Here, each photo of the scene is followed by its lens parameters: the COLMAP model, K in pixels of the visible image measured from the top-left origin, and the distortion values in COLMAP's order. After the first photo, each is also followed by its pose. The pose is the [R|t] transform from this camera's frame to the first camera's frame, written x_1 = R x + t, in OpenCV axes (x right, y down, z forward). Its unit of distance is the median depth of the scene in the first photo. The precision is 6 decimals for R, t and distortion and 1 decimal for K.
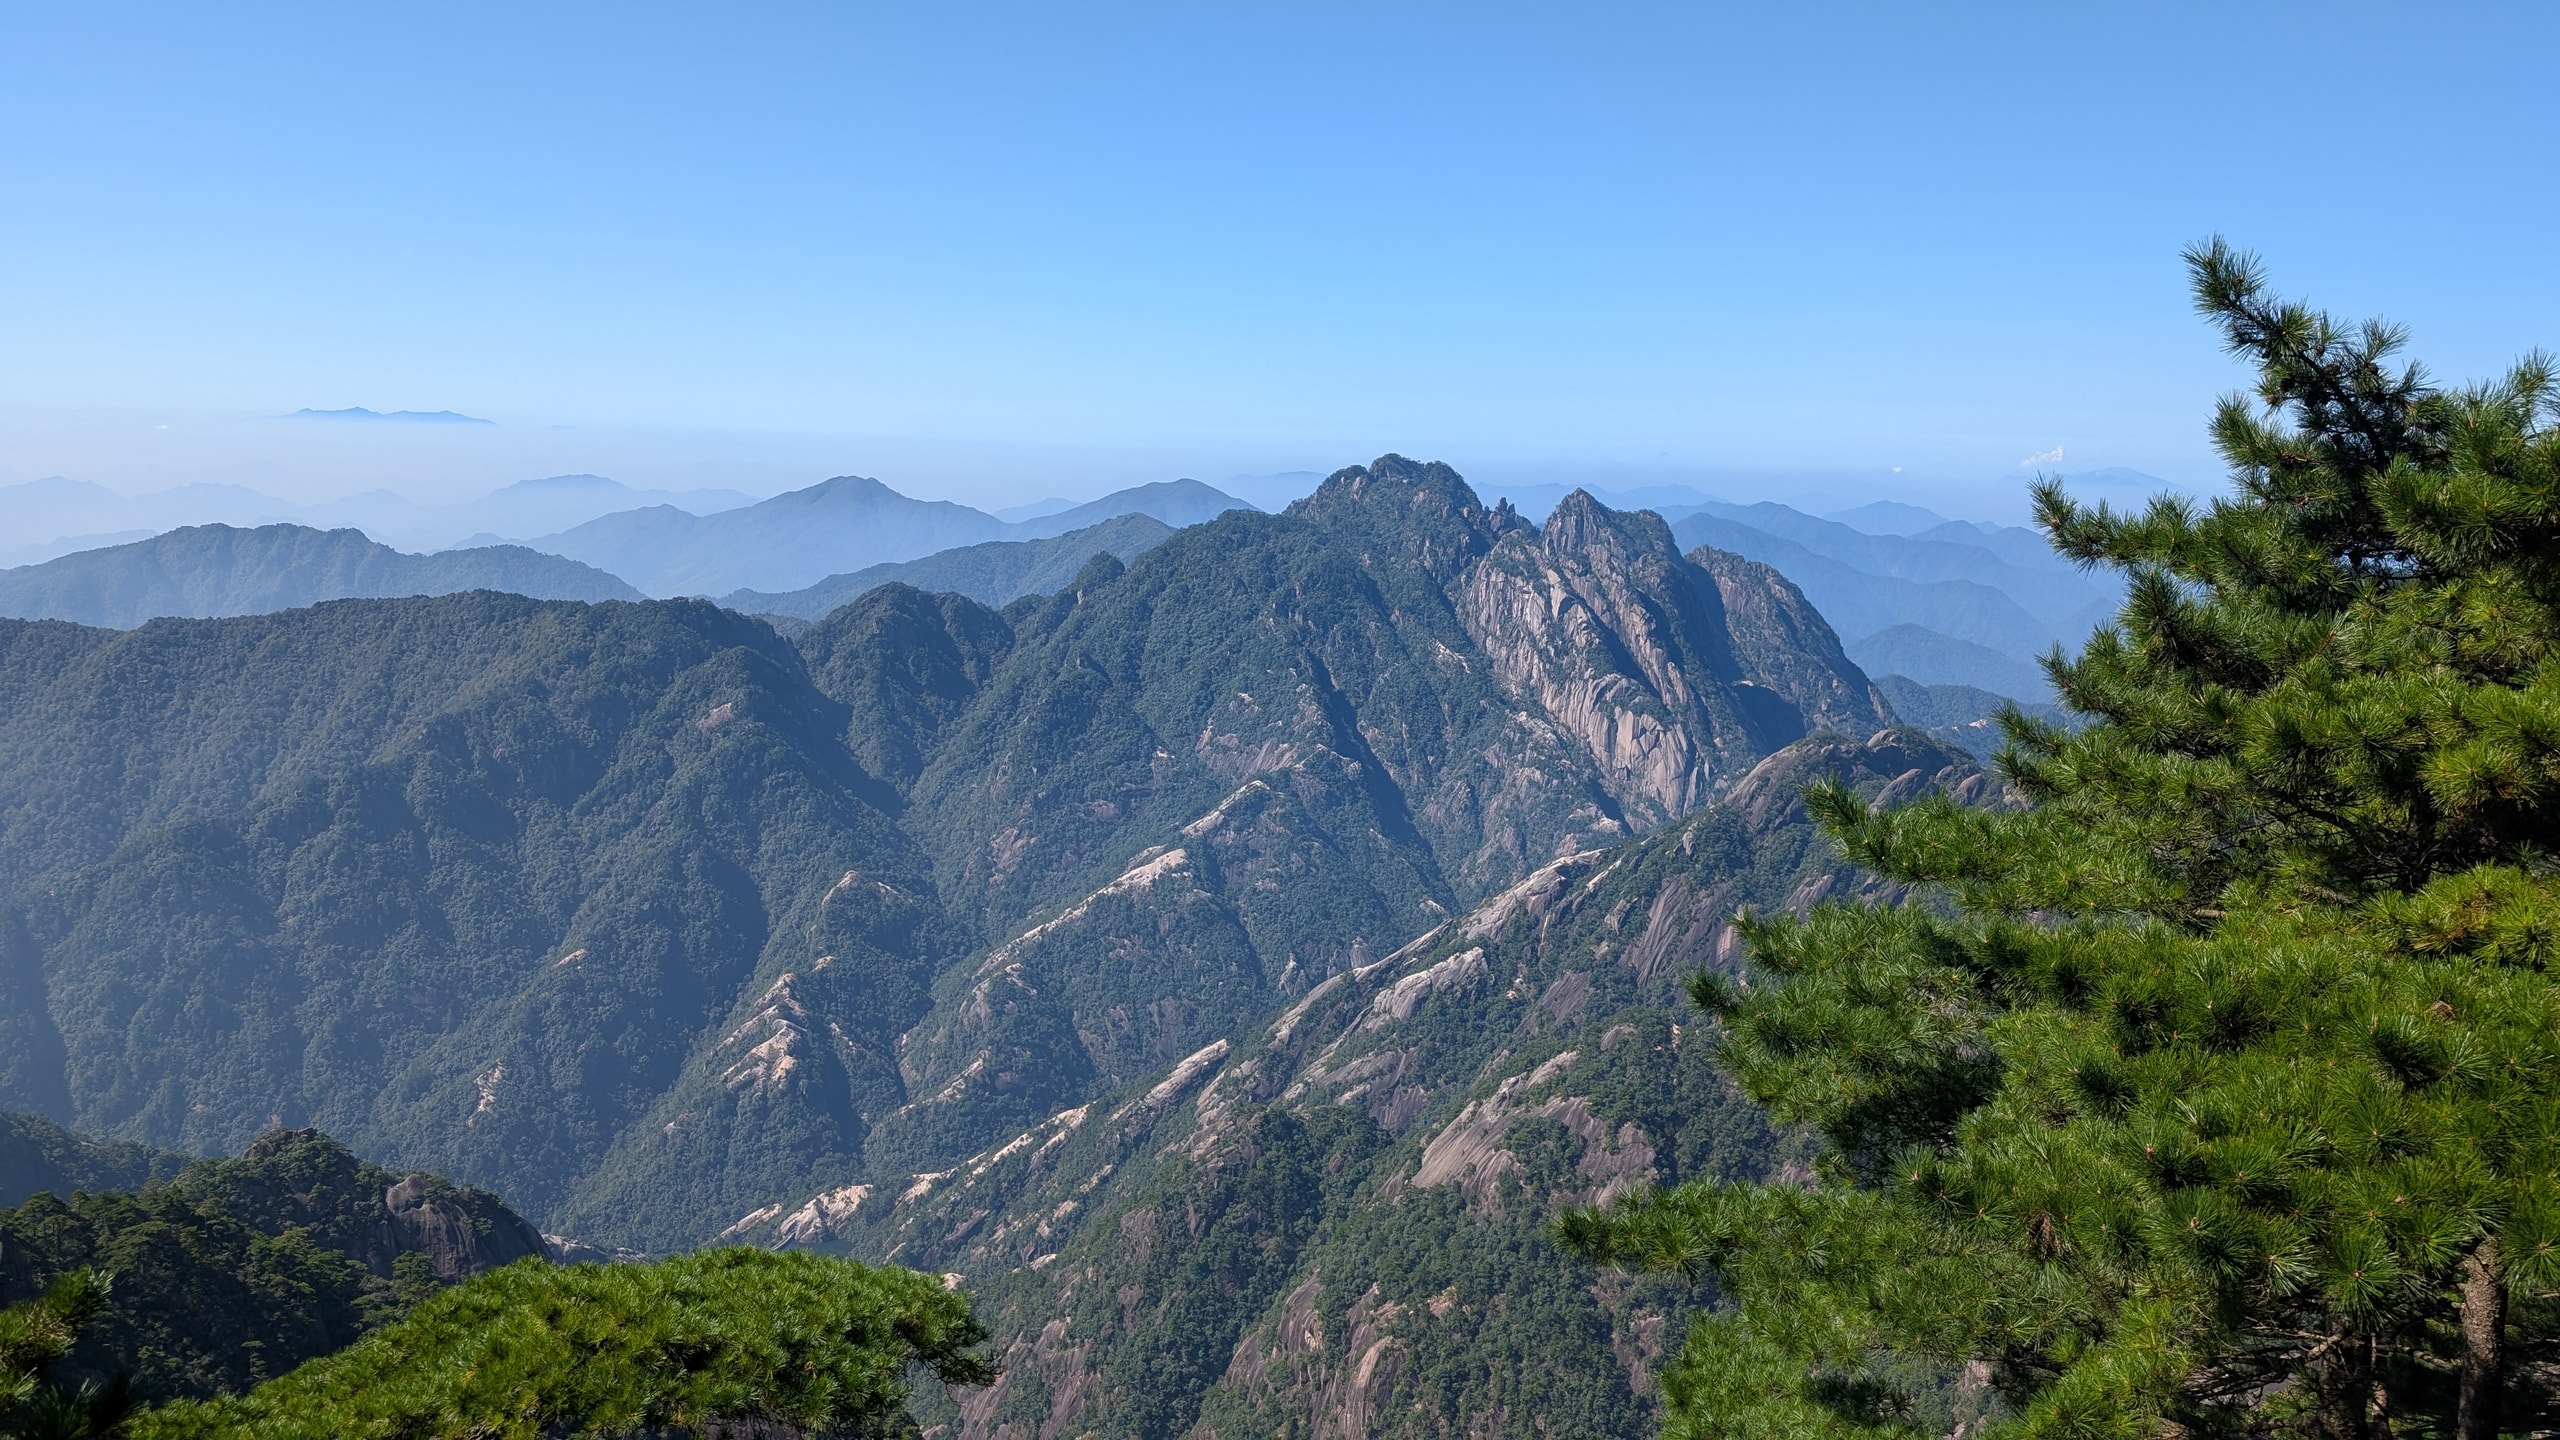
lens RADIAL K [[1691.0, 0, 1280.0], [0, 1691.0, 720.0], [0, 0, 1]] dist [-0.021366, -0.000896]
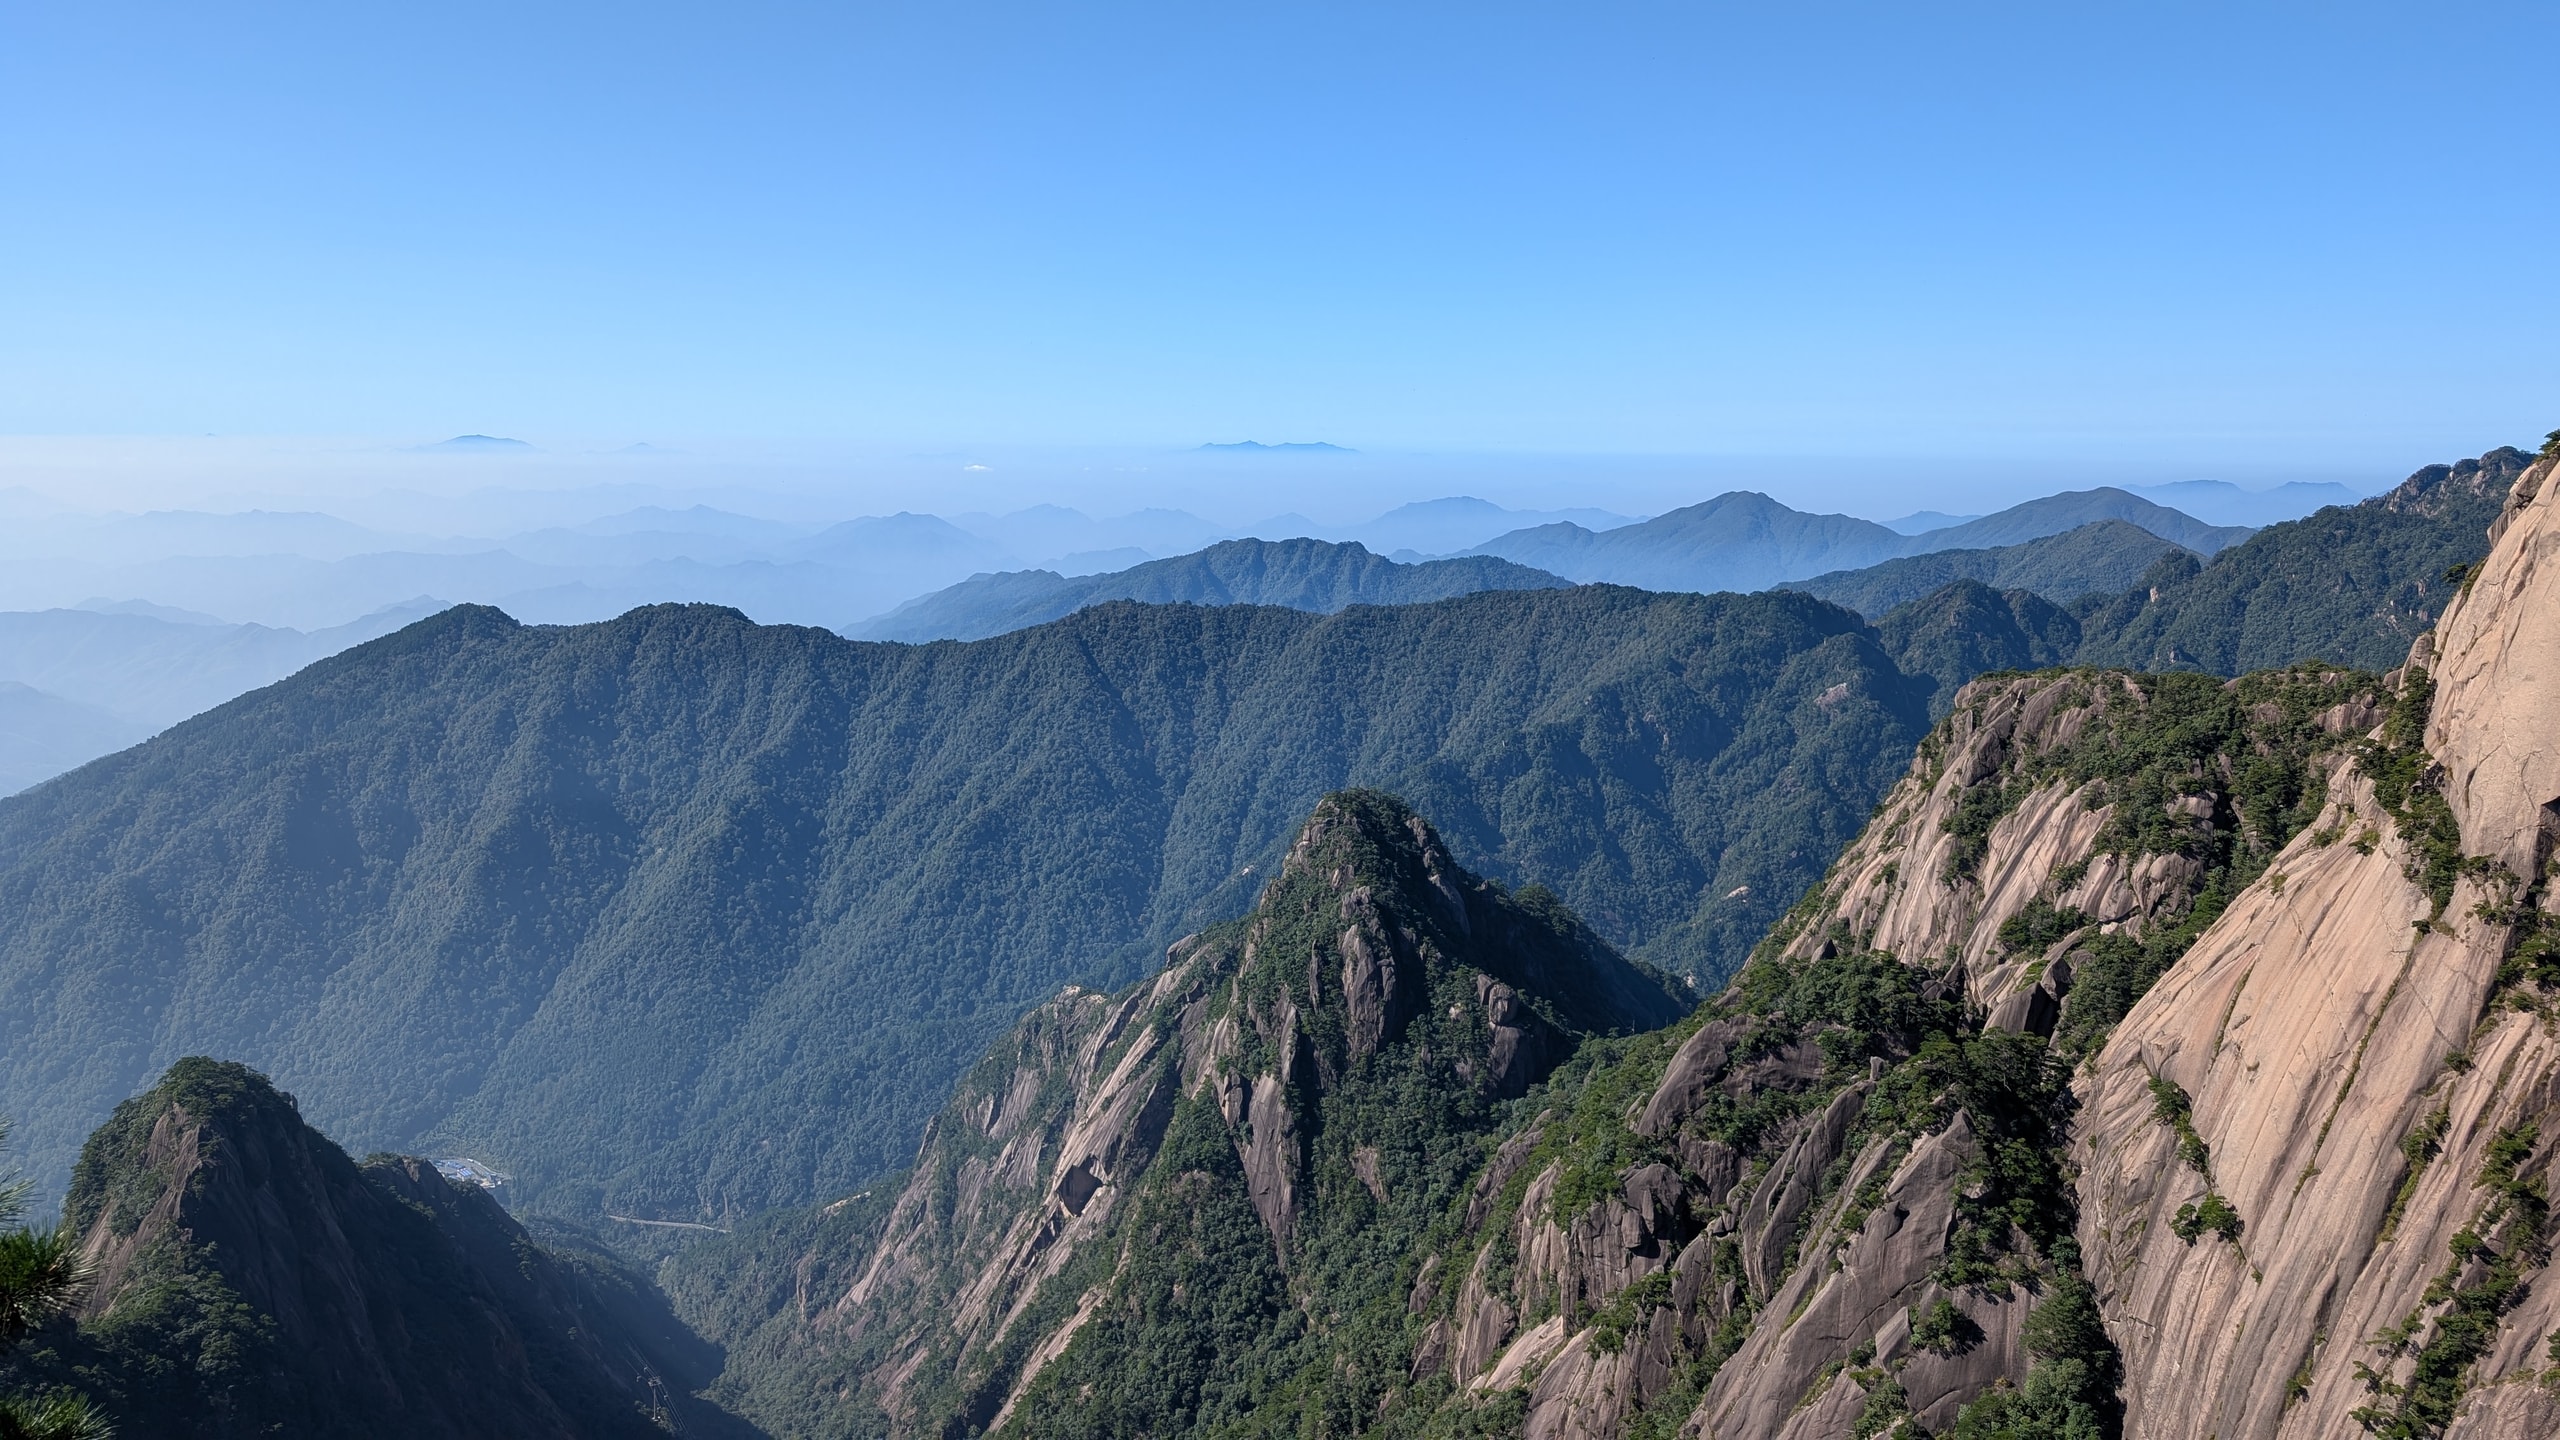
lens RADIAL K [[1691.0, 0, 1280.0], [0, 1691.0, 720.0], [0, 0, 1]] dist [-0.021366, -0.000896]
pose [[0.888960, 0.037648, -0.456434, -0.146201], [-0.042714, 0.999087, -0.000784, 0.030898], [0.455988, 0.020193, 0.889757, -0.158919]]
